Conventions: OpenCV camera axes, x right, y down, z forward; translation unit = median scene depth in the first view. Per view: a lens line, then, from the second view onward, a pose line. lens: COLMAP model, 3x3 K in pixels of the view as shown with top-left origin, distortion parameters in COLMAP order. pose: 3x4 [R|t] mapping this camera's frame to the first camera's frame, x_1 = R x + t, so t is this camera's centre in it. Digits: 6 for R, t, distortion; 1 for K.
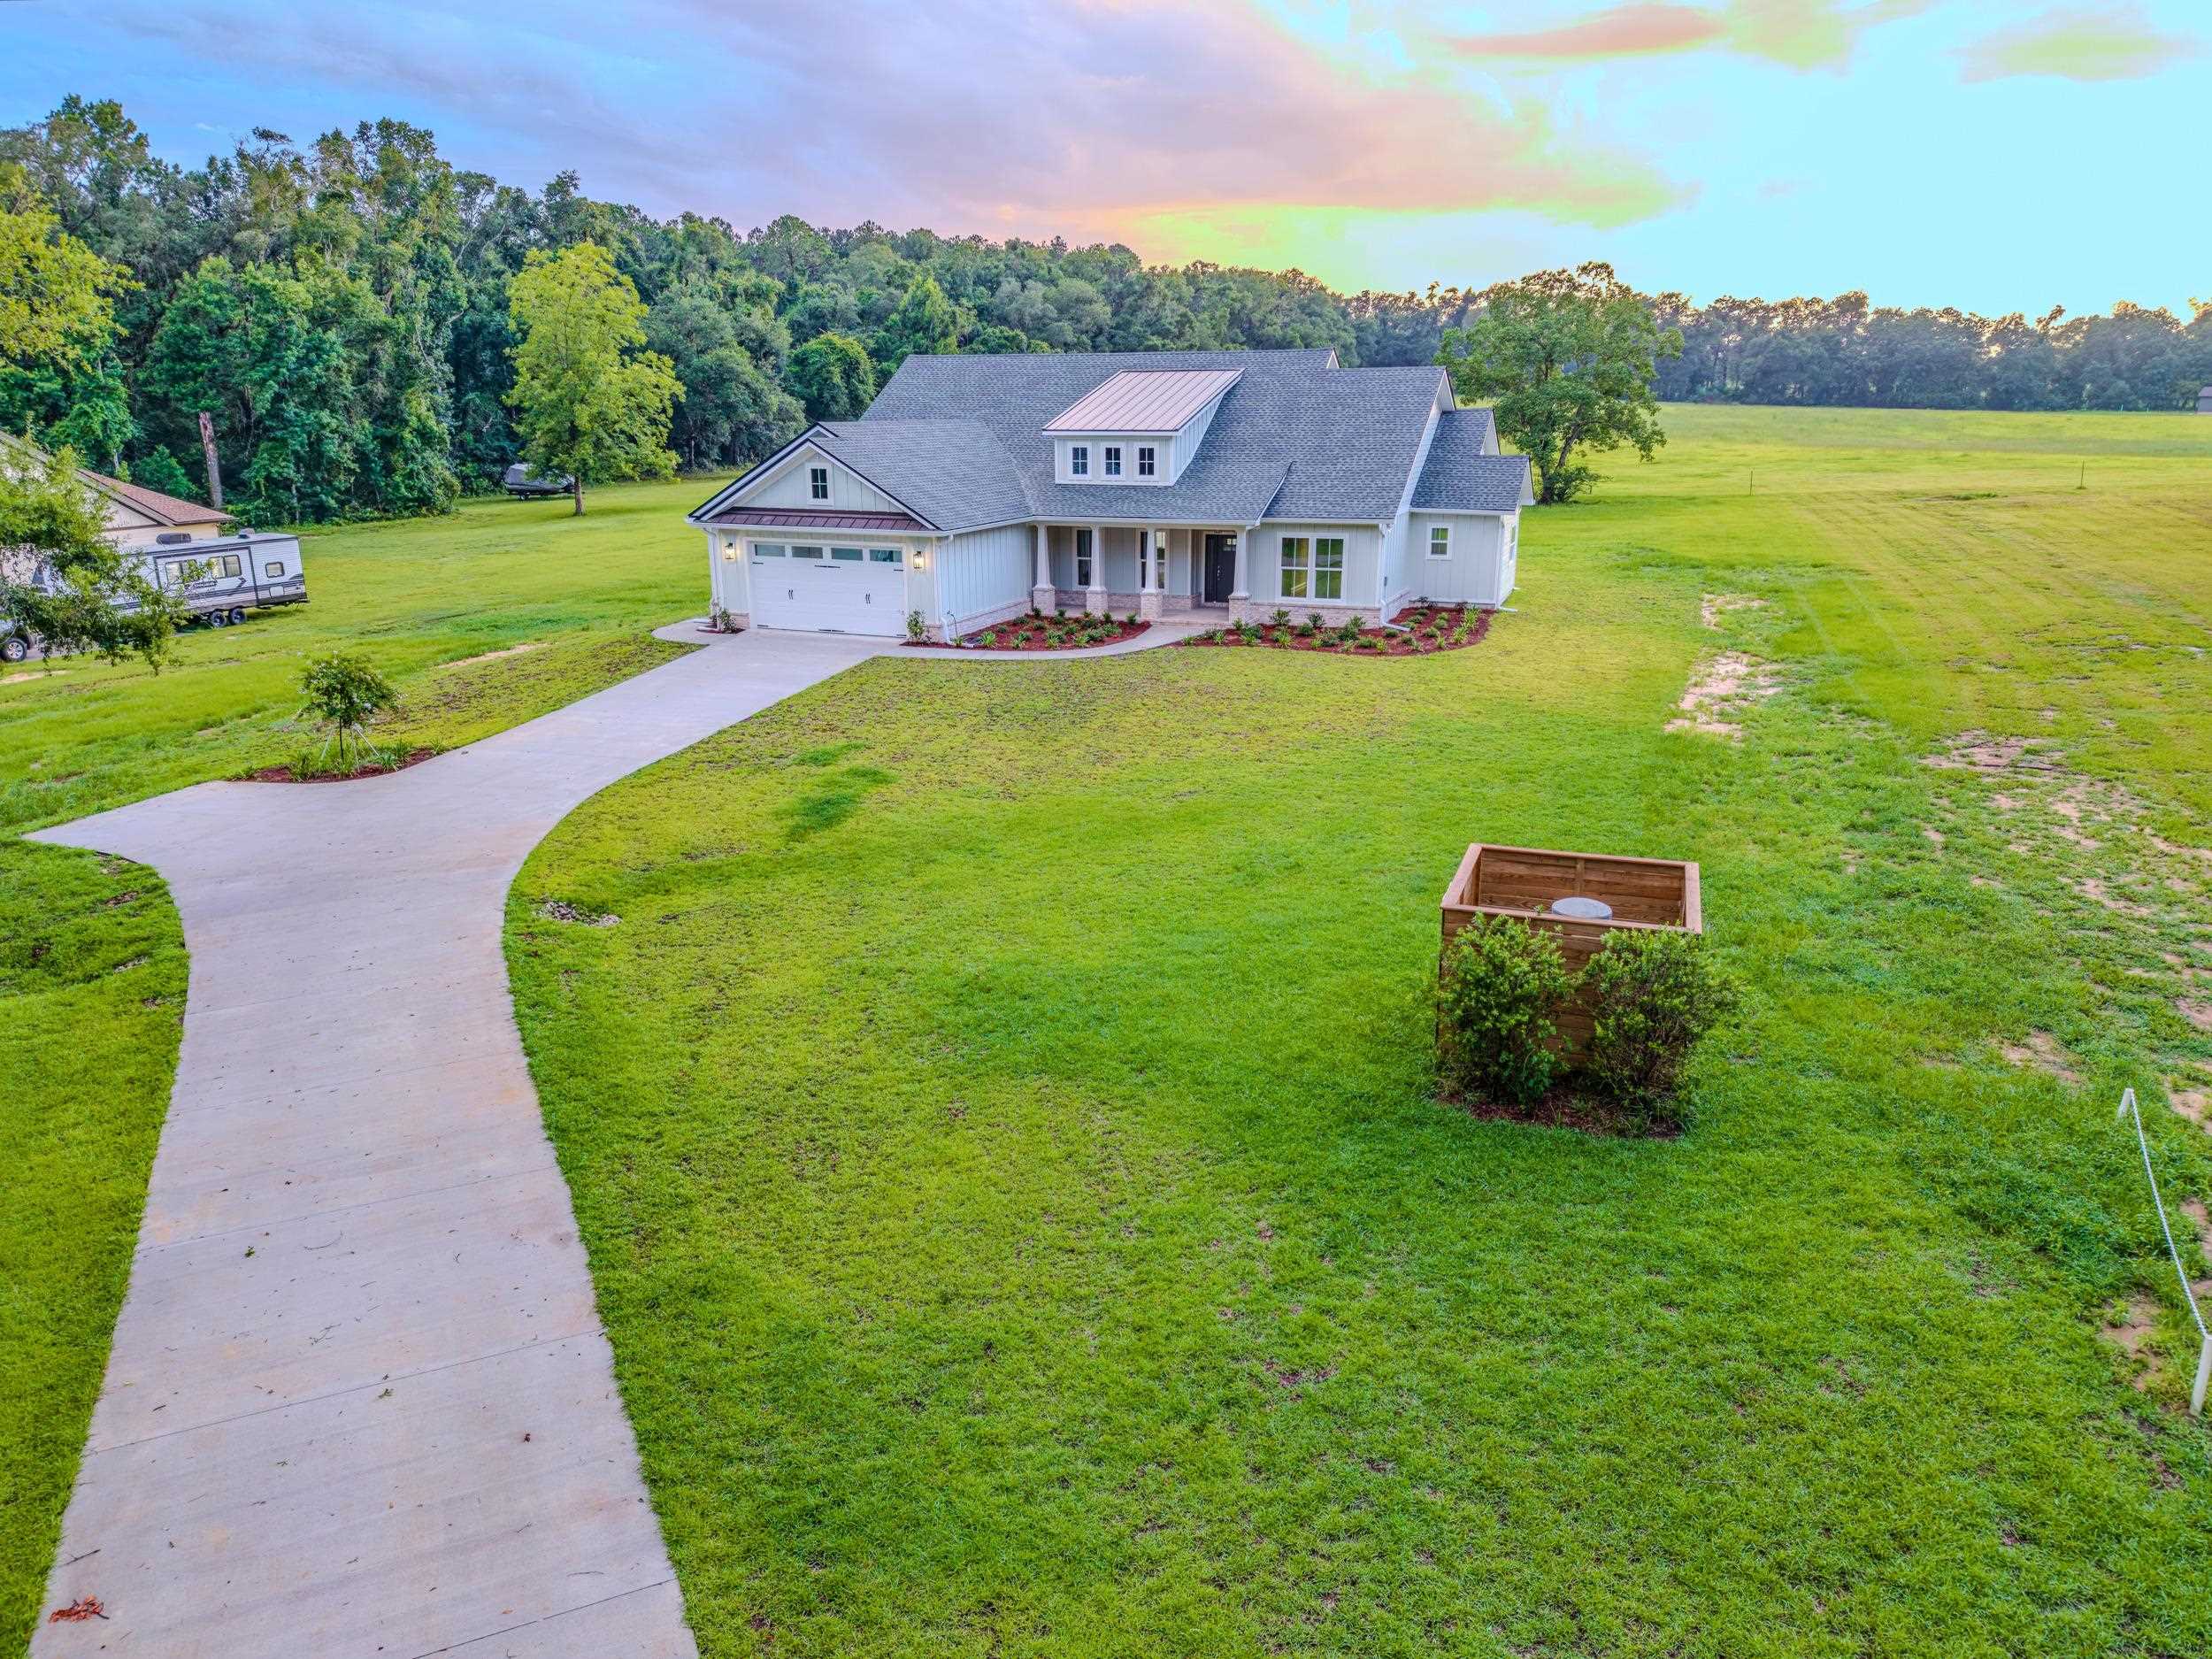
lens RADIAL K [[1686.2, 0, 1128.4], [0, 1686.2, 850.1], [0, 0, 1]] dist [0.040147, -0.042365]
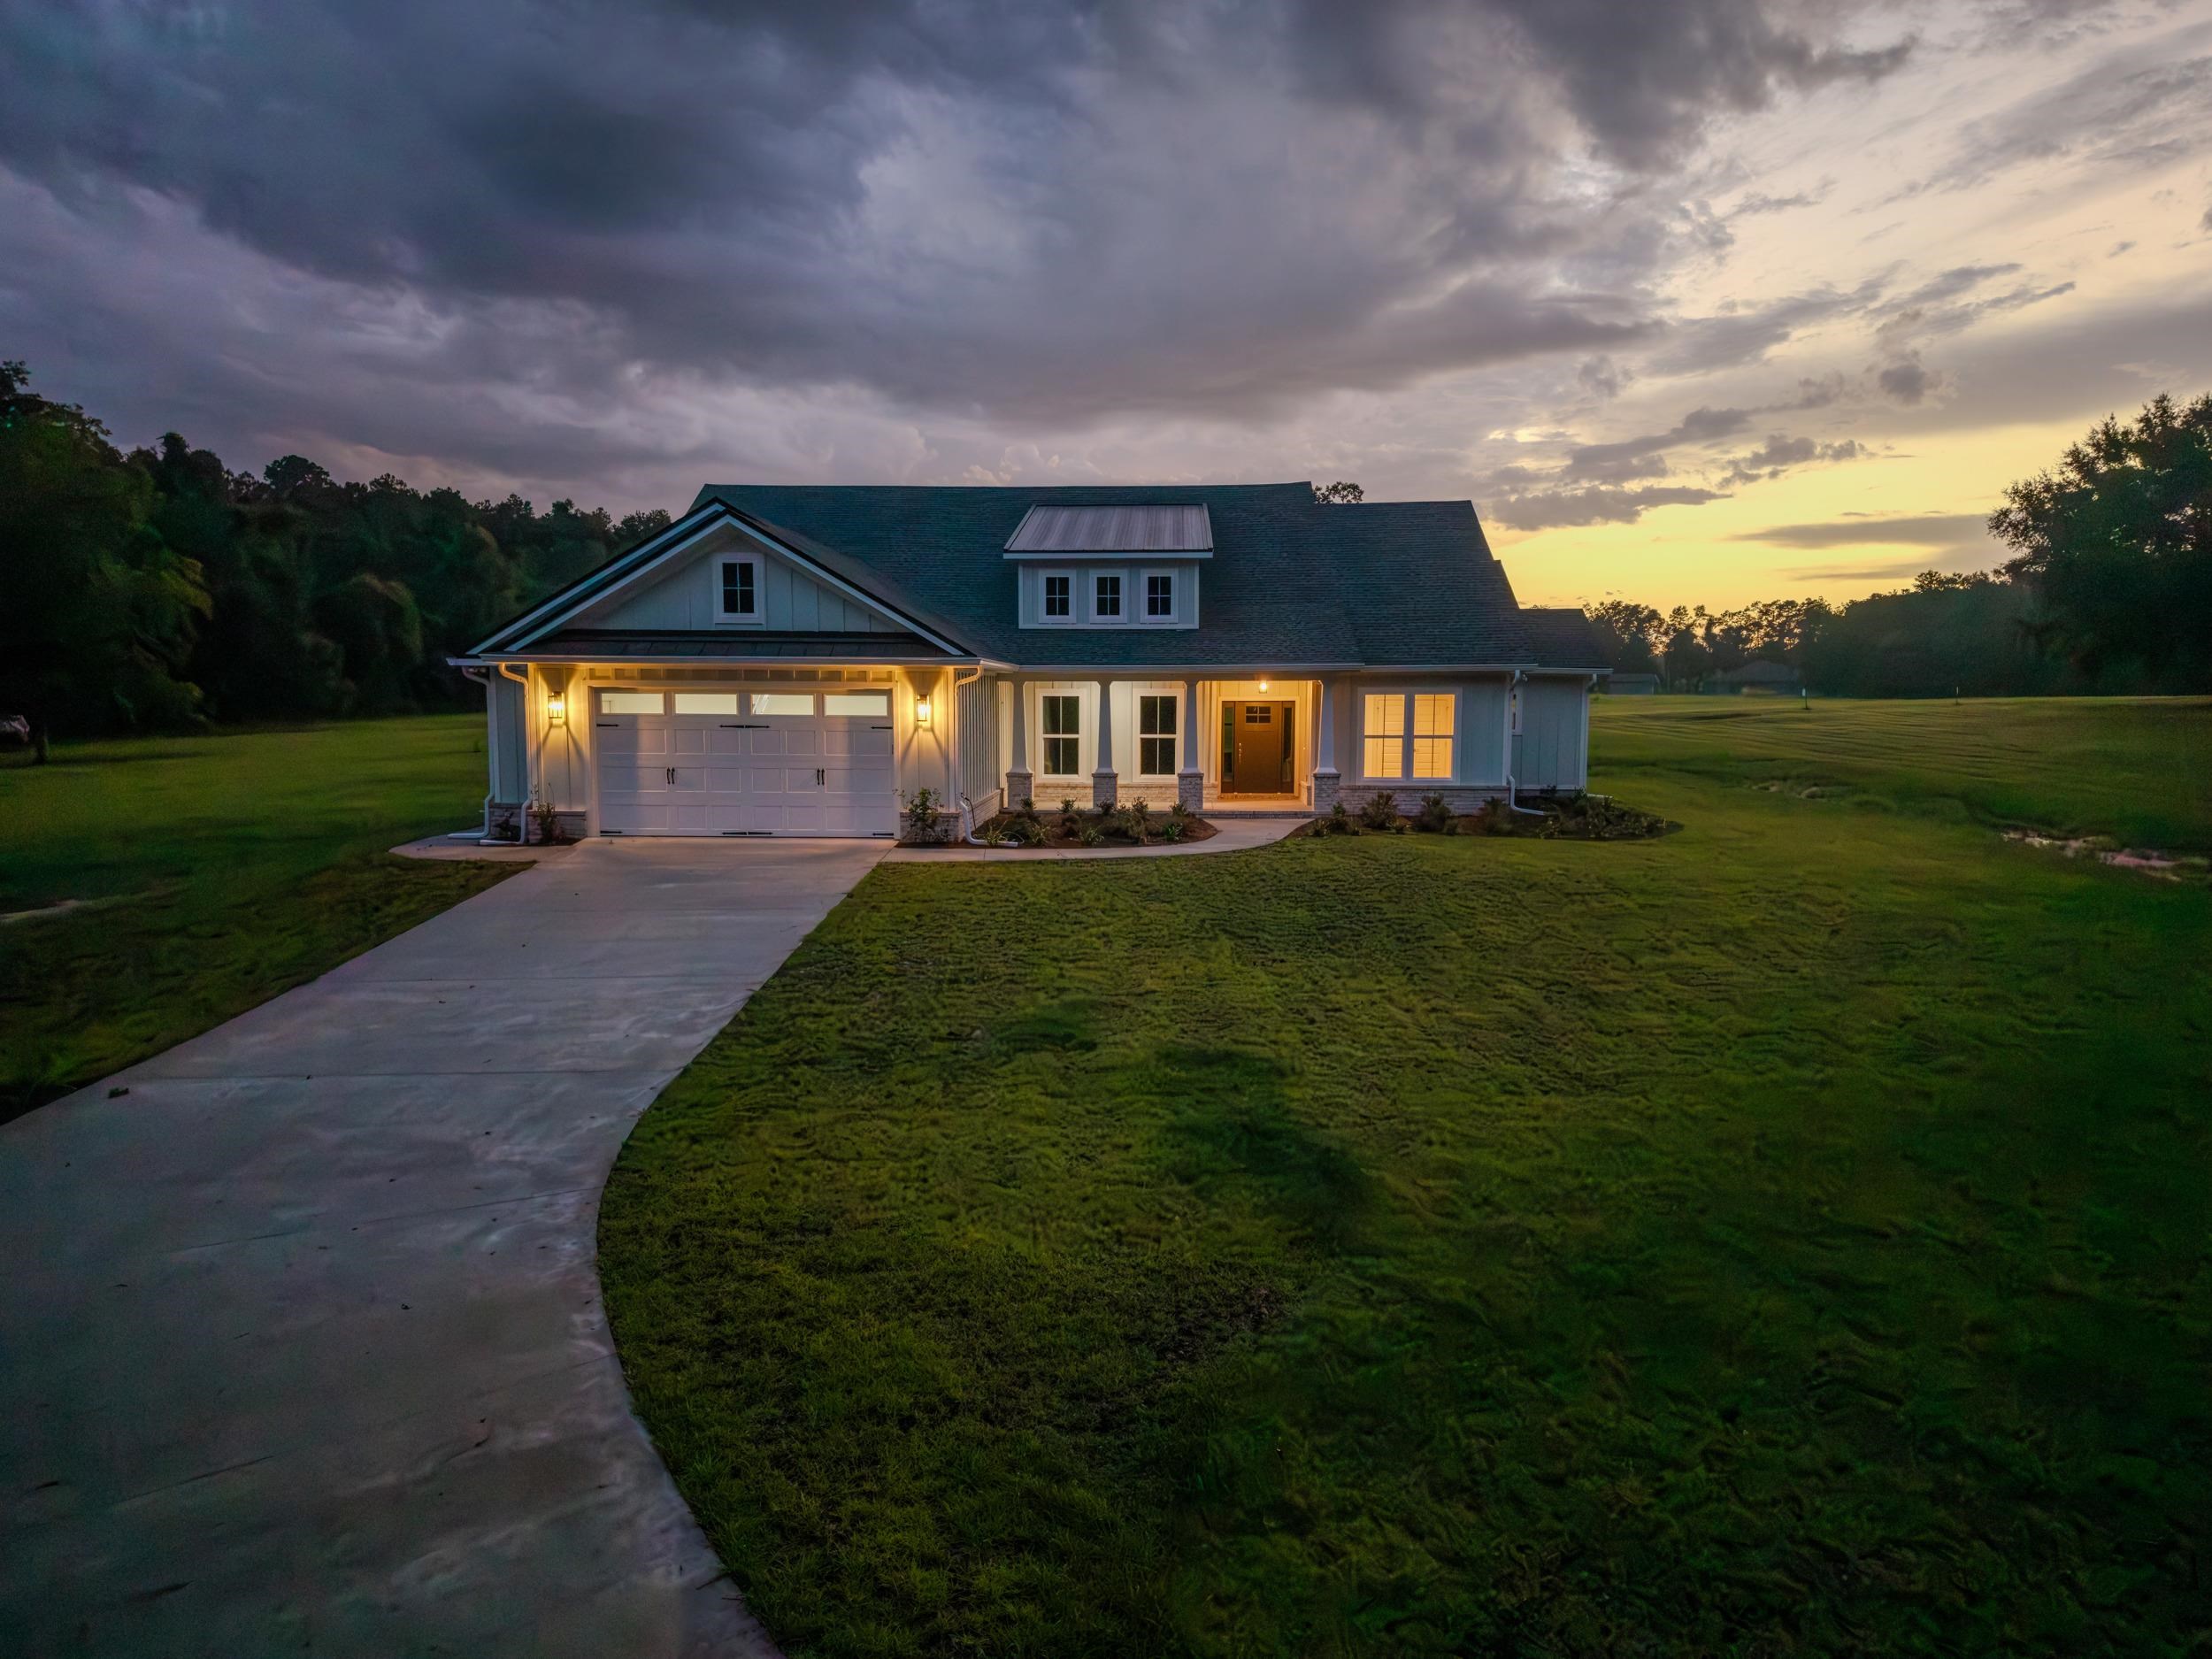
lens RADIAL K [[1538.0, 0, 1163.7], [0, 1538.0, 869.8], [0, 0, 1]] dist [0.026429, -0.013123]
pose [[0.935328, -0.029549, 0.352546, -0.215697], [0.085366, 0.985911, -0.143846, -0.026137], [-0.343329, 0.164638, 0.924673, 0.427358]]
